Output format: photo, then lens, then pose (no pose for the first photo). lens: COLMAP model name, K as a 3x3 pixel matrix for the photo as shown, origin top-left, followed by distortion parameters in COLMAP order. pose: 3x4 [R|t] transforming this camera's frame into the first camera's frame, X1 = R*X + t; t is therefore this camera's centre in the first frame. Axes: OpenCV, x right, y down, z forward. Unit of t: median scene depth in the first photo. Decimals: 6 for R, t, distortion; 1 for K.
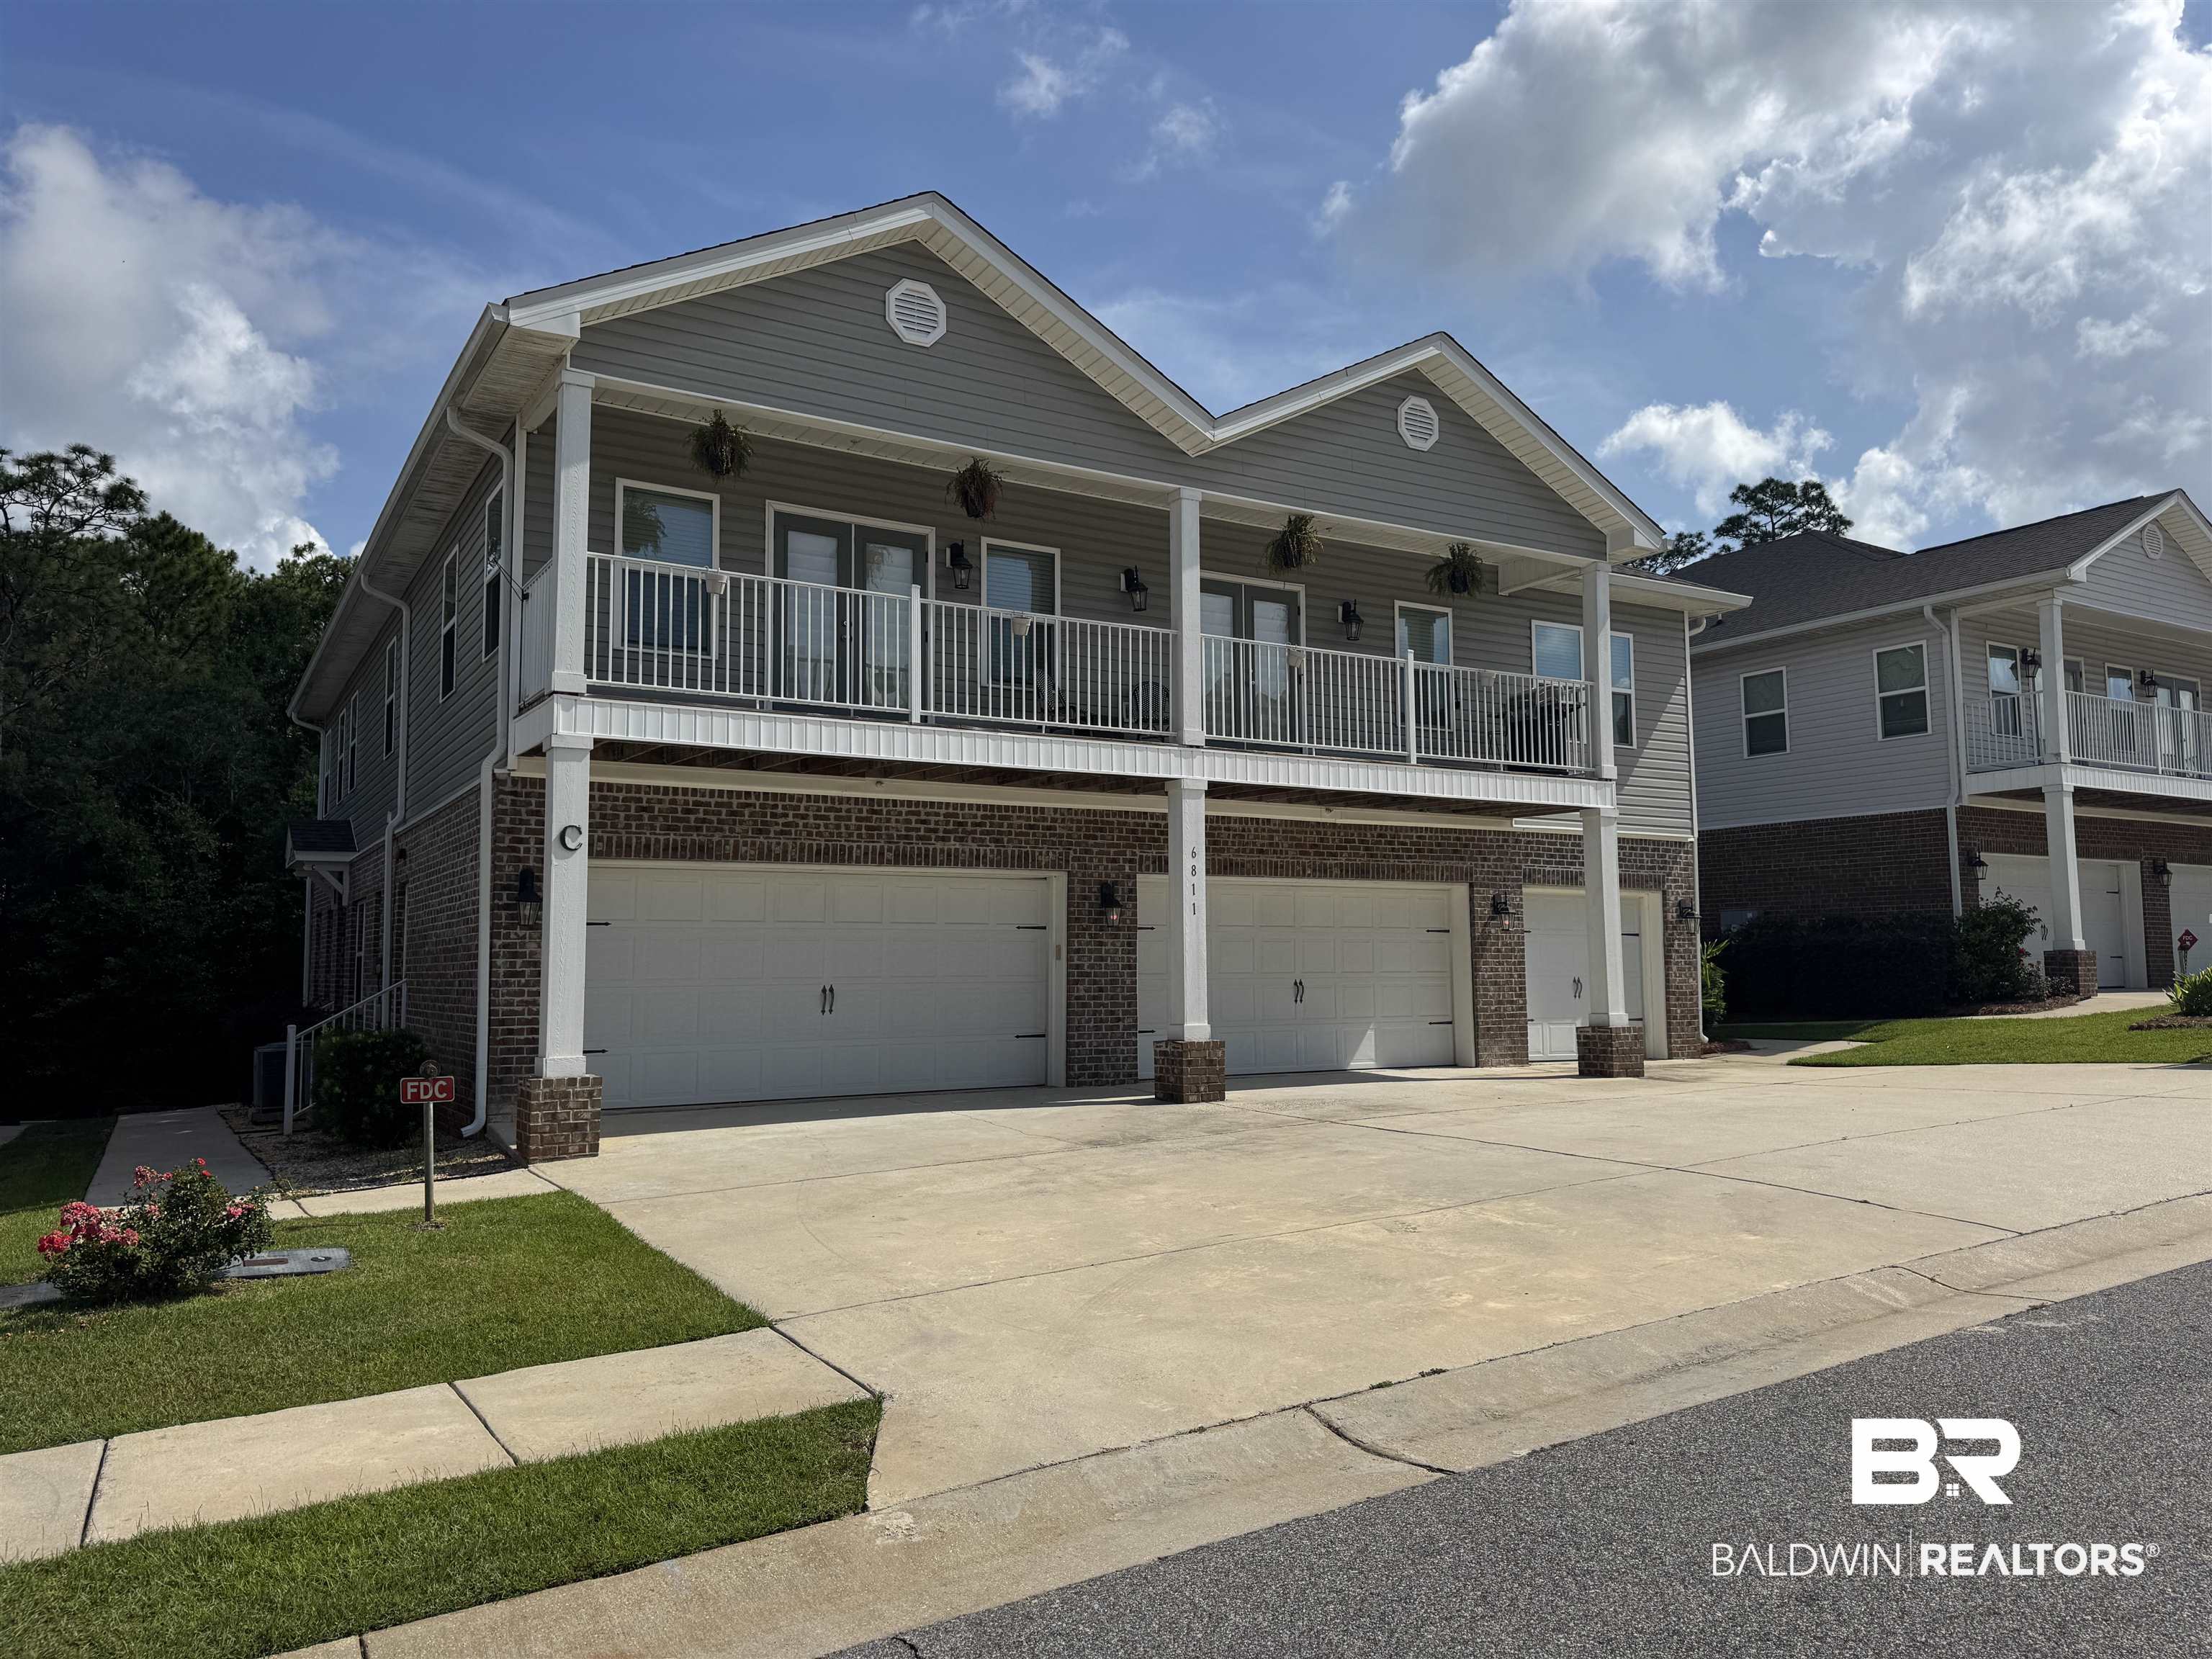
lens RADIAL K [[1475.4, 0, 1113.6], [0, 1475.4, 845.6], [0, 0, 1]] dist [0.050019, -0.070717]
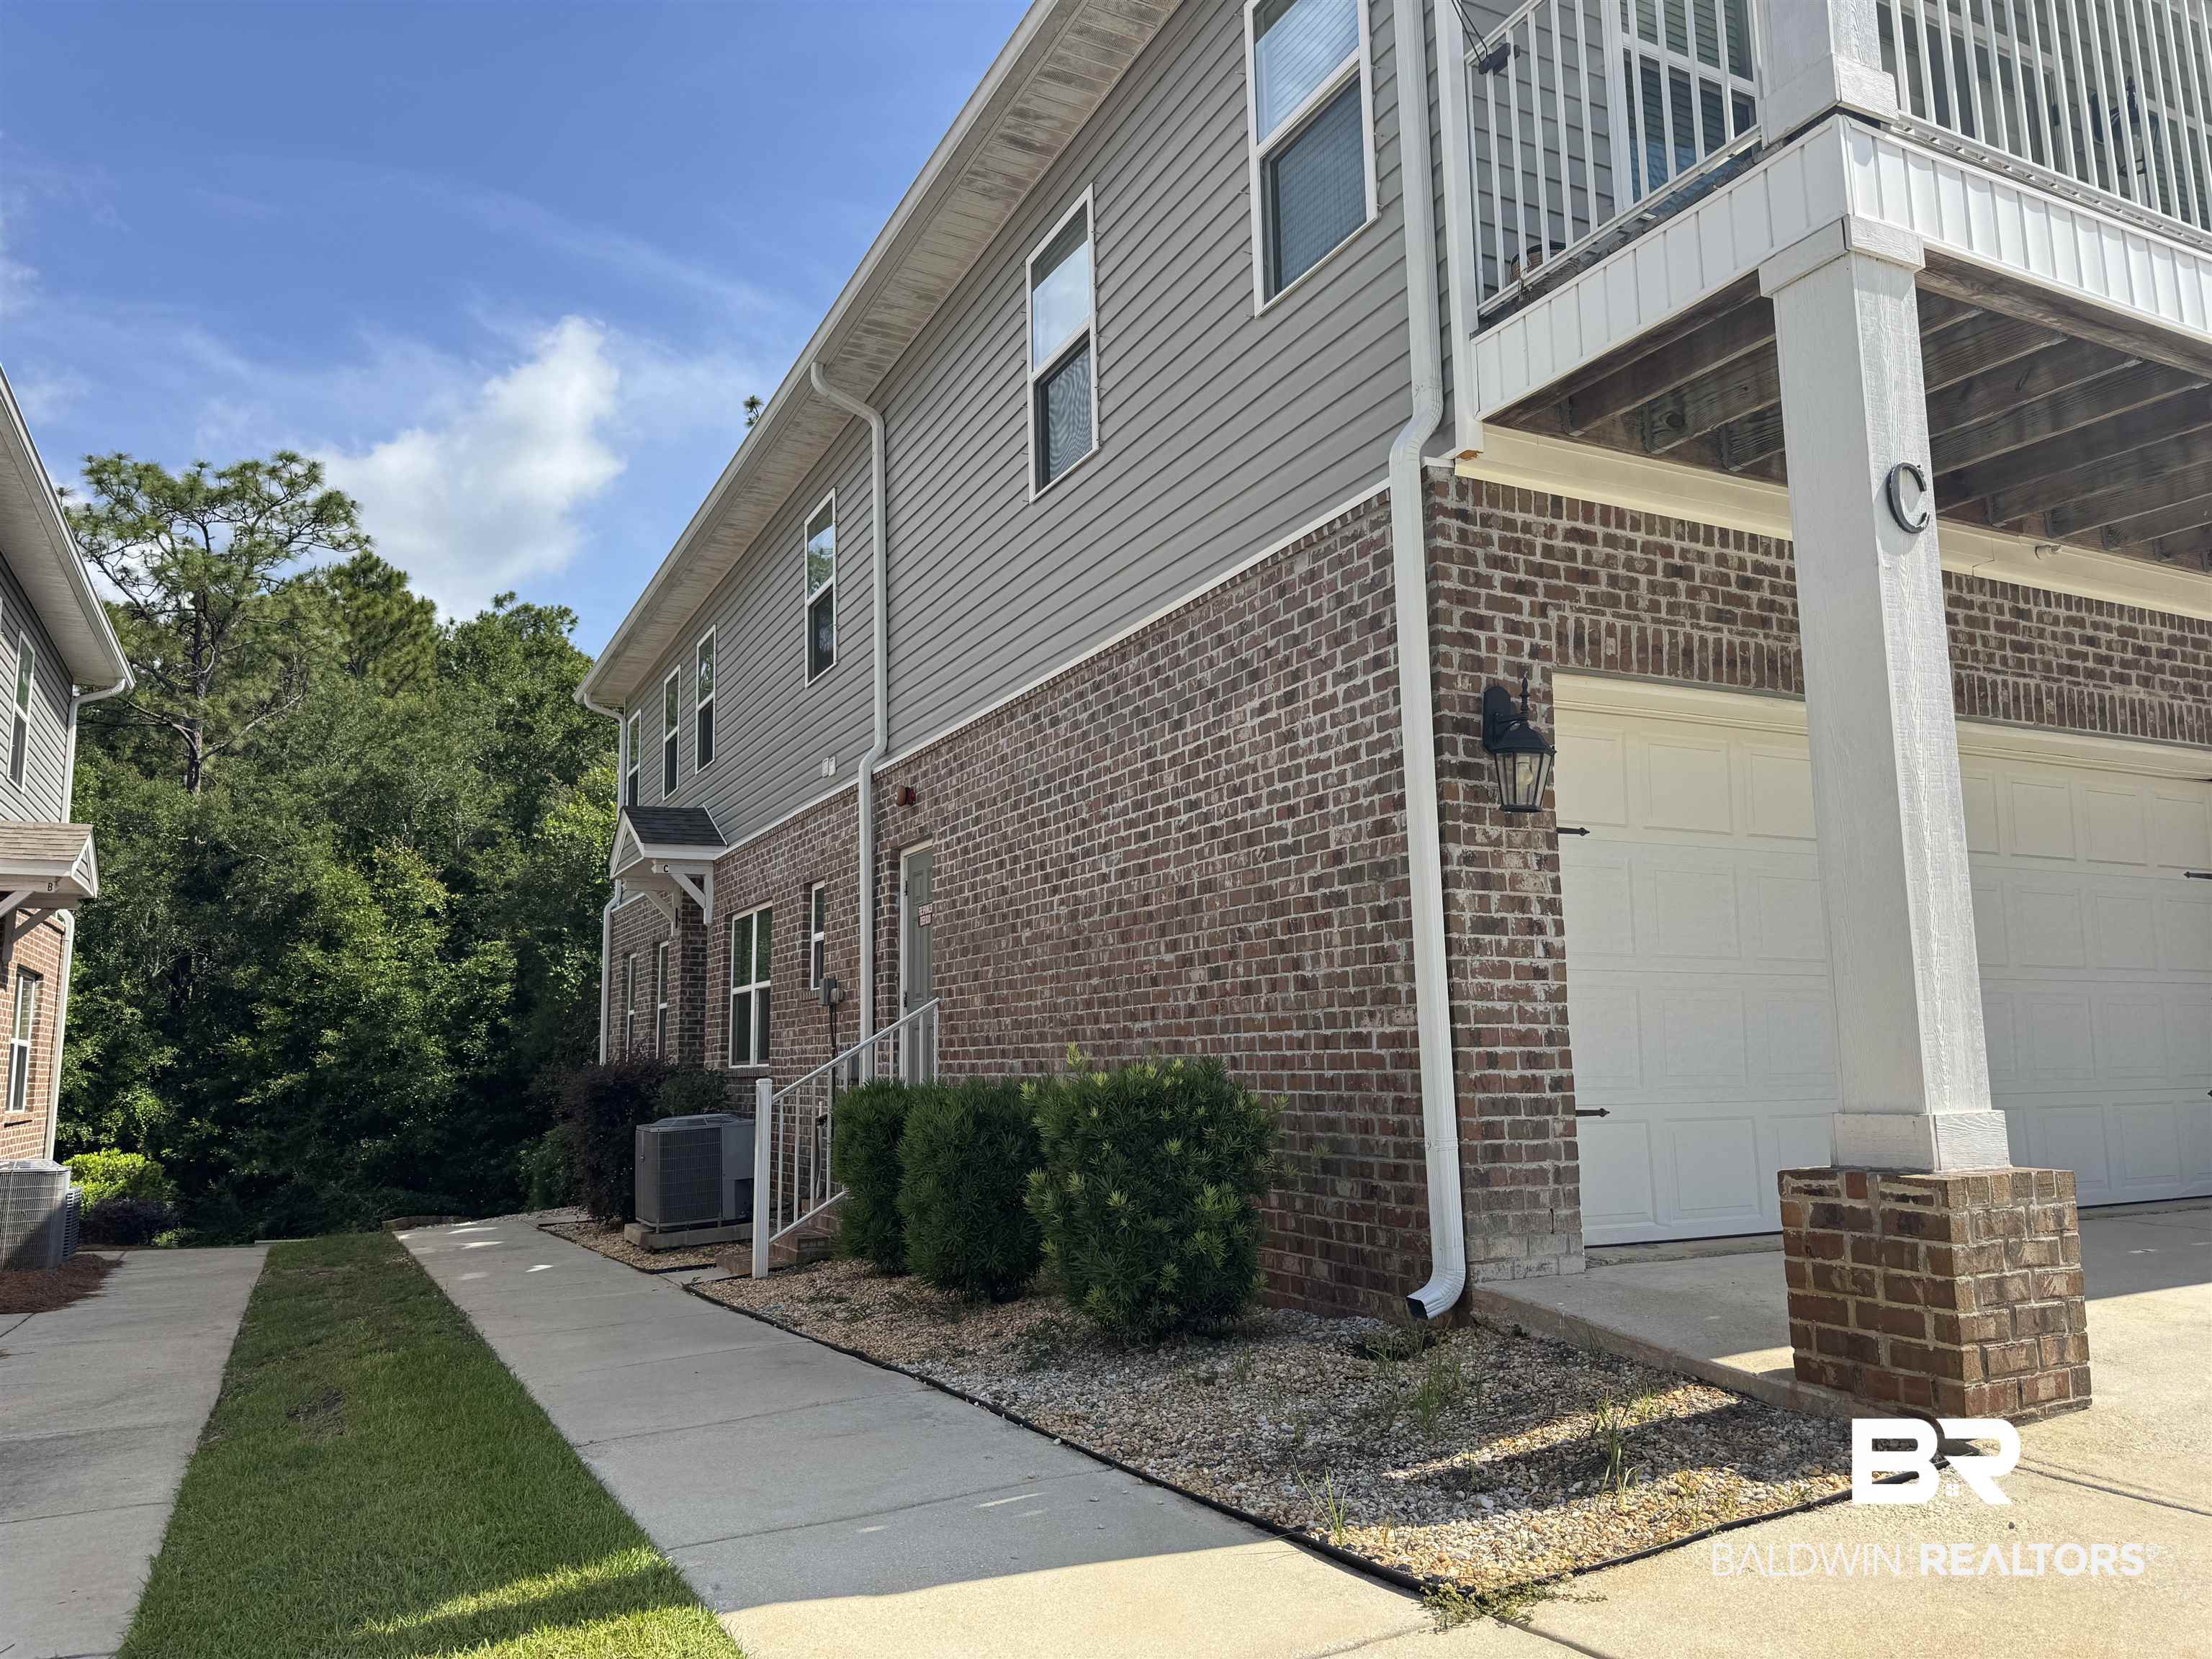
lens RADIAL K [[1573.3, 0, 1113.4], [0, 1573.3, 831.0], [0, 0, 1]] dist [0.124790, -0.195497]
pose [[0.993358, -0.023084, -0.112728, -0.385819], [0.016356, 0.998050, -0.060247, 0.071535], [0.113899, 0.058003, 0.991798, 0.448201]]
